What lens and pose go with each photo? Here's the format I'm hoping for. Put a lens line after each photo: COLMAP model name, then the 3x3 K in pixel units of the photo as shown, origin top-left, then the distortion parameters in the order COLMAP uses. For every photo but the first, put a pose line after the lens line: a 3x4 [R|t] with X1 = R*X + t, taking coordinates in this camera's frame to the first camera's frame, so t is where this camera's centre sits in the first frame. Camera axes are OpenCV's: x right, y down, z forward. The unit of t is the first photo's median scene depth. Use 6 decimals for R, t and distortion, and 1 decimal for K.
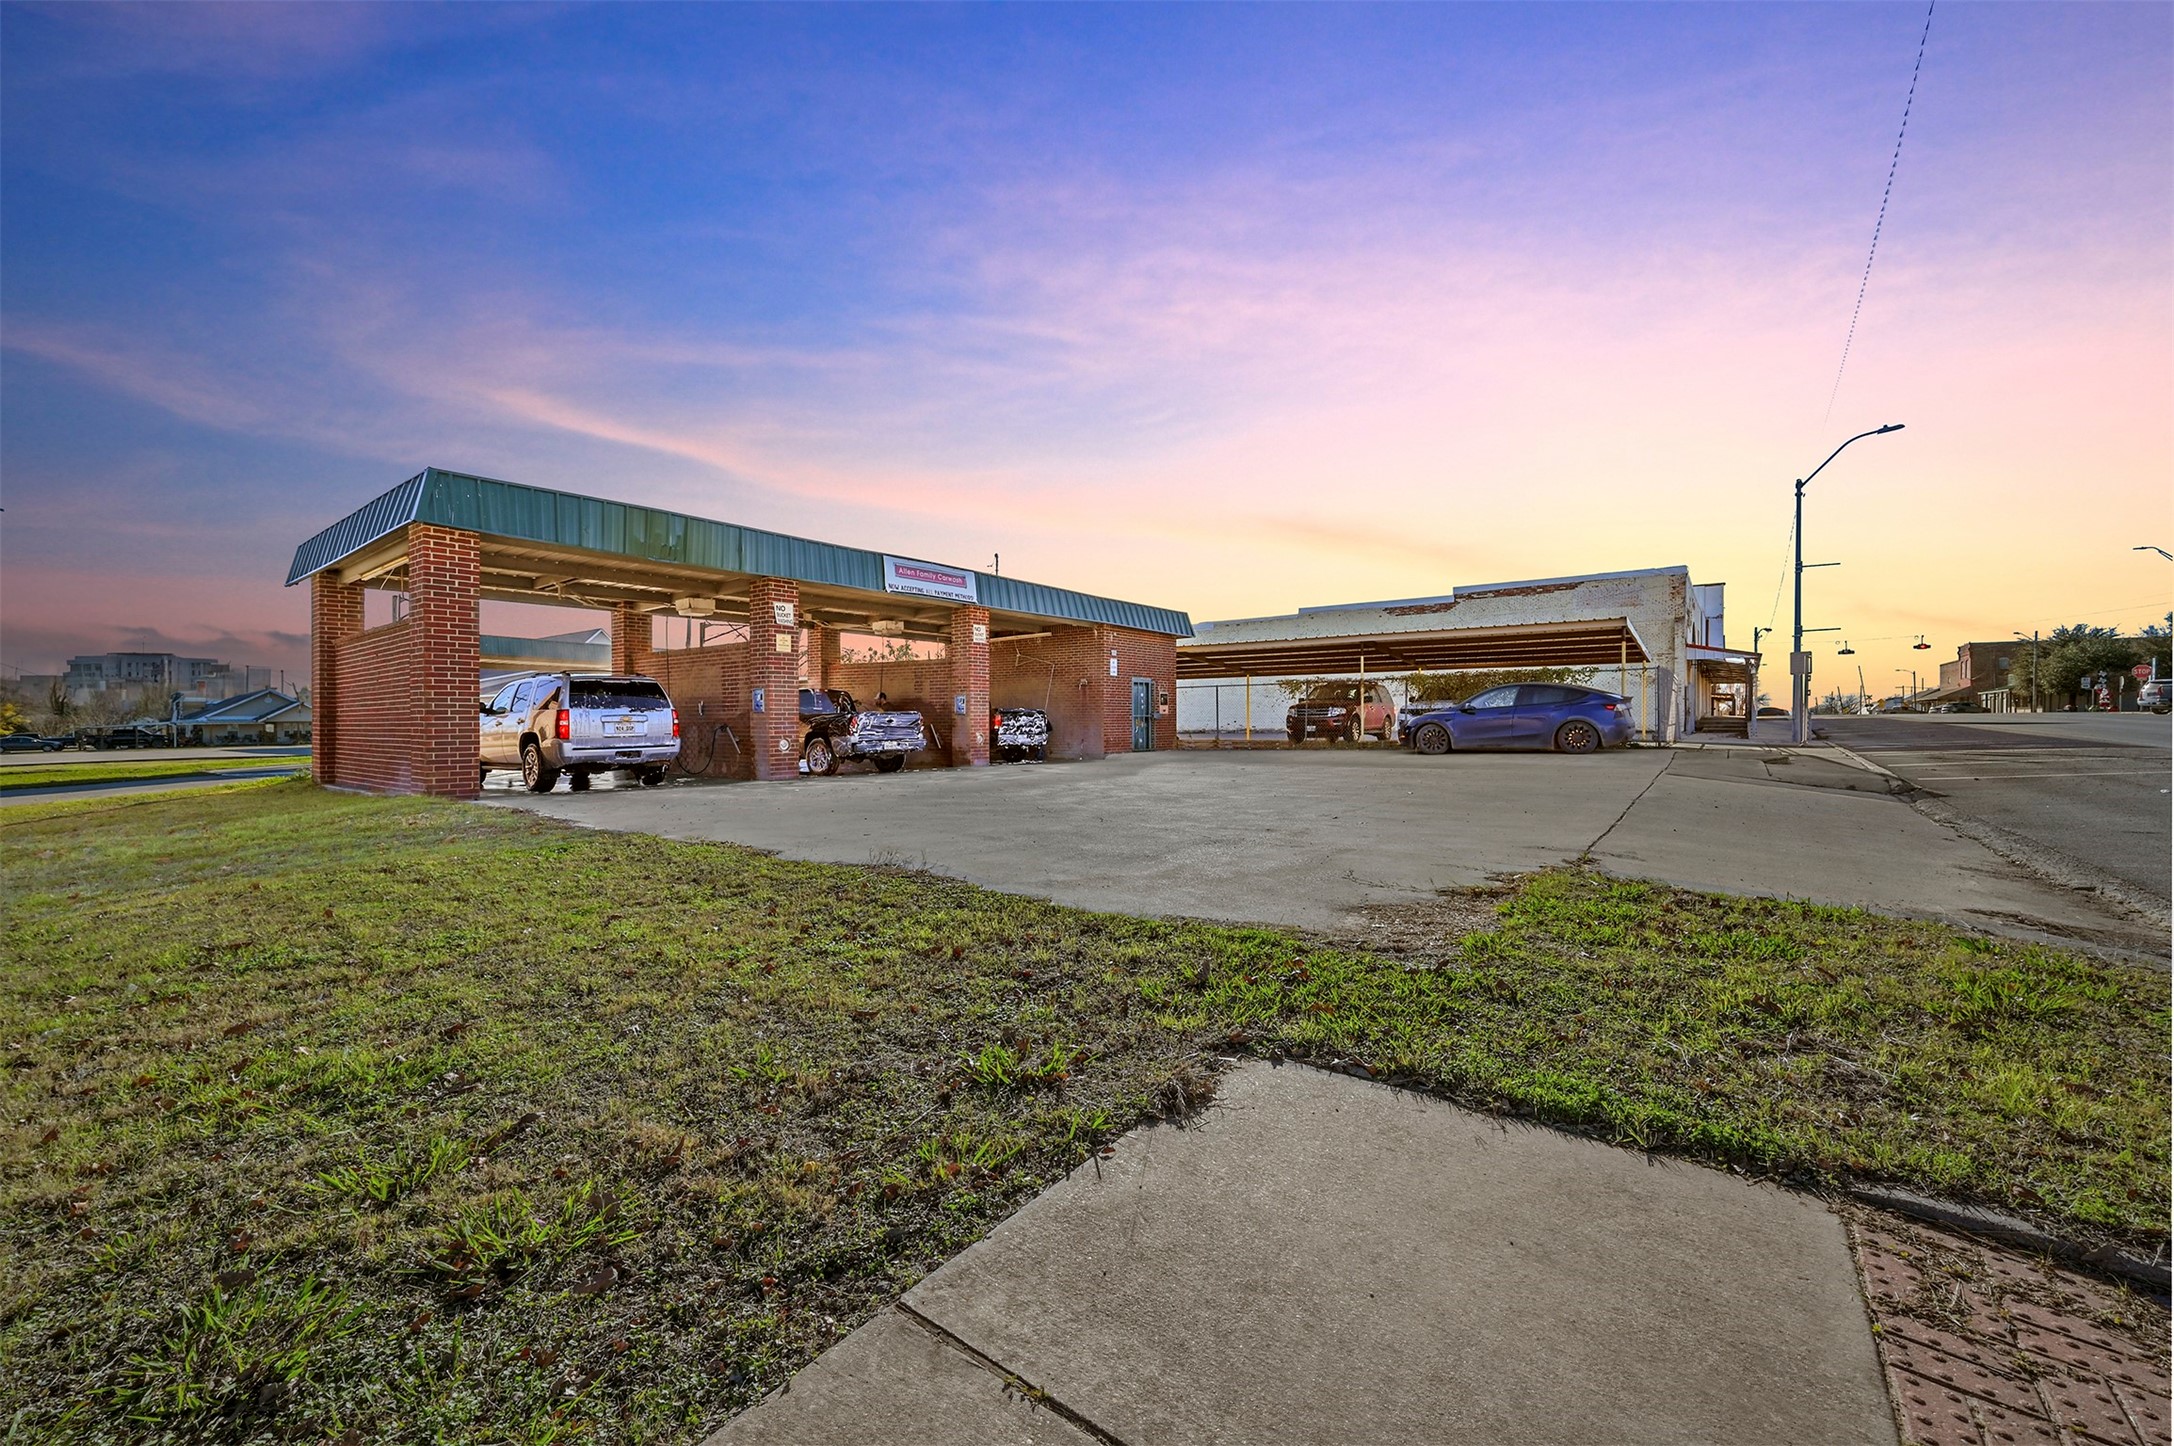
lens RADIAL K [[866.7, 0, 1090.2], [0, 866.7, 717.8], [0, 0, 1]] dist [-0.003694, 0.001239]
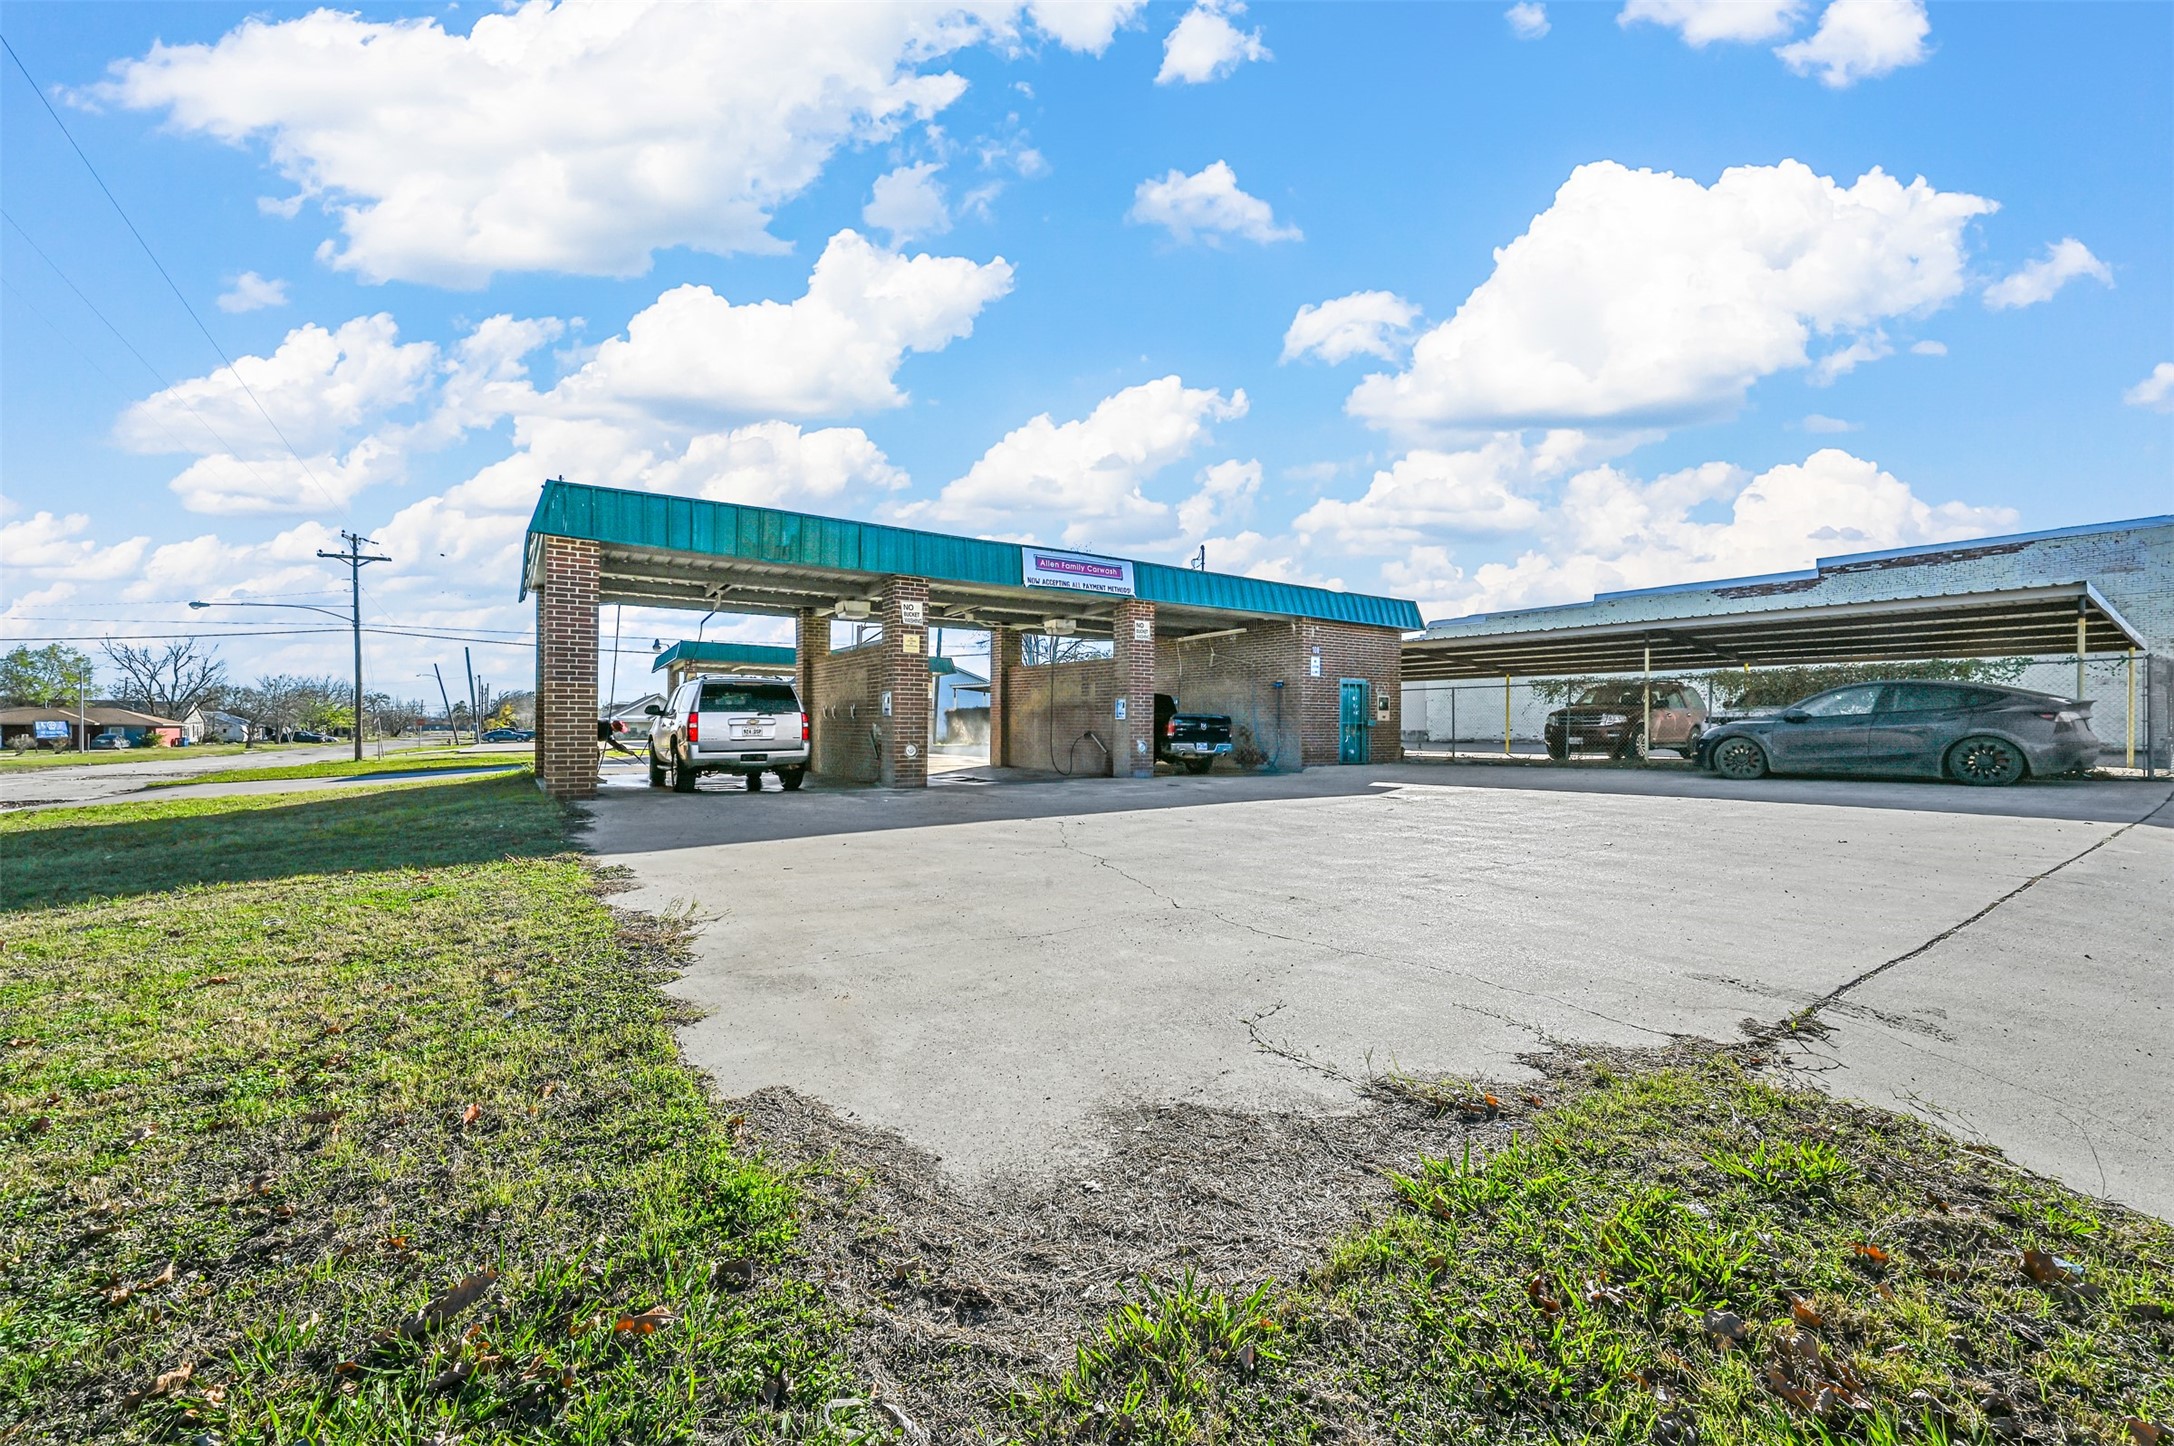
lens RADIAL K [[866.7, 0, 1089.0], [0, 866.7, 724.2], [0, 0, 1]] dist [-0.003694, 0.001239]
pose [[0.947148, 0.009916, -0.320645, 0.111187], [-0.008979, 0.999950, 0.004401, -0.002968], [0.320673, -0.001289, 0.947189, 0.129034]]
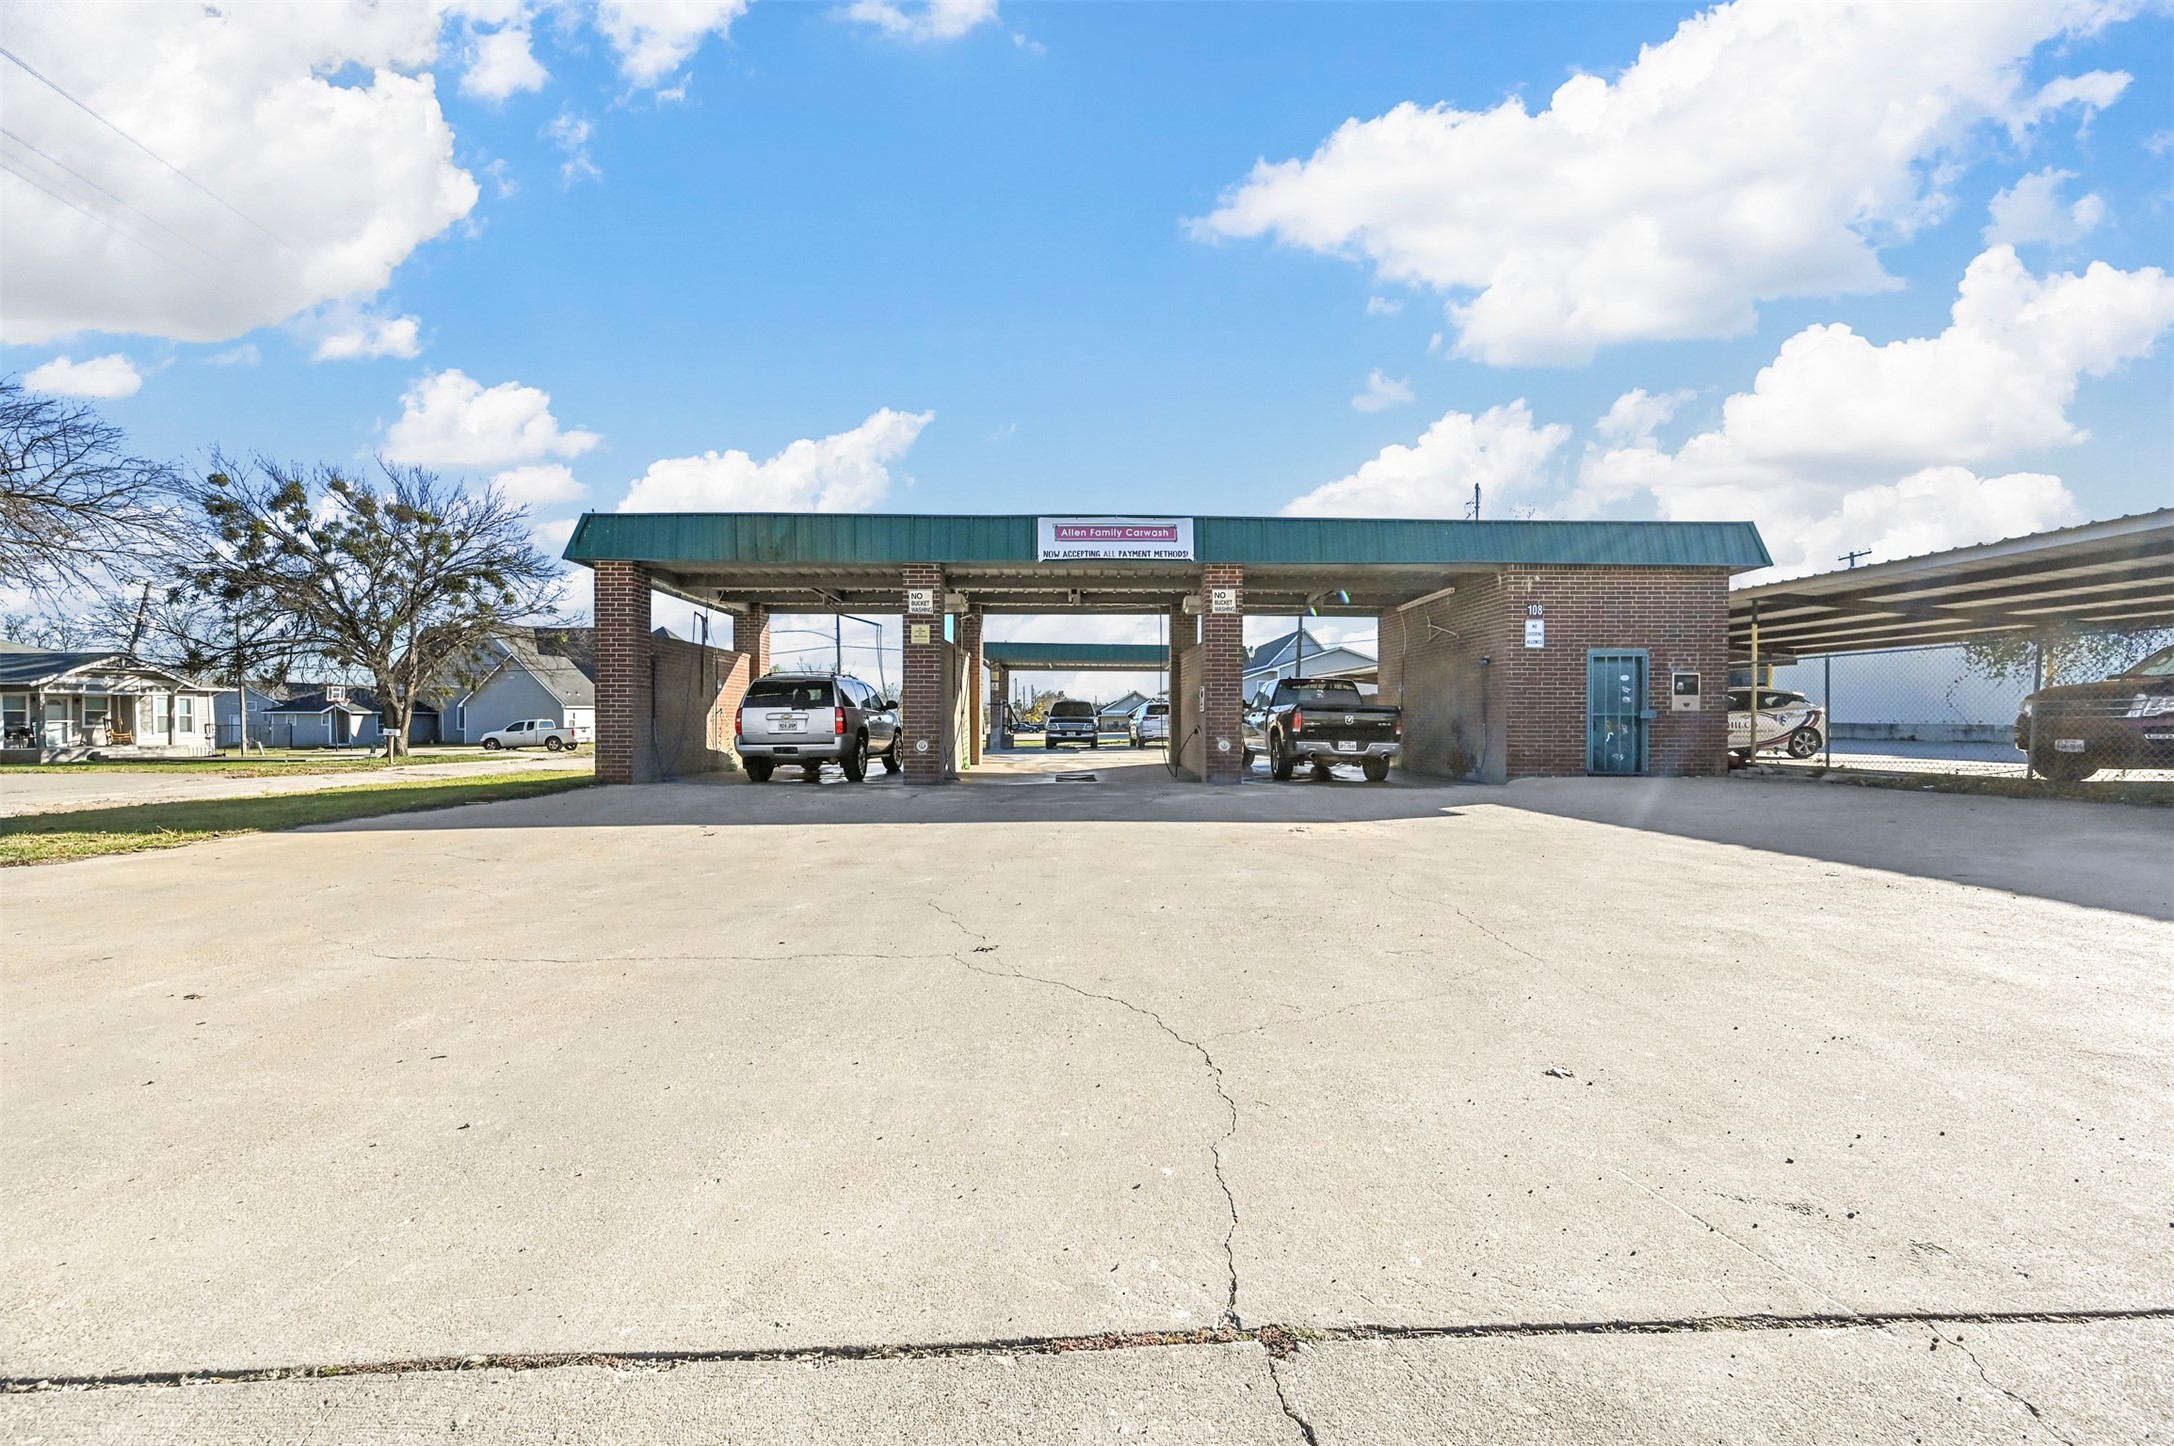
lens RADIAL K [[836.1, 0, 1095.3], [0, 836.1, 717.8], [0, 0, 1]] dist [0.001509, -0.000518]
pose [[0.616293, 0.006382, -0.787491, 0.364417], [-0.002468, 0.999978, 0.006173, -0.003241], [0.787513, -0.001861, 0.616295, 0.487347]]
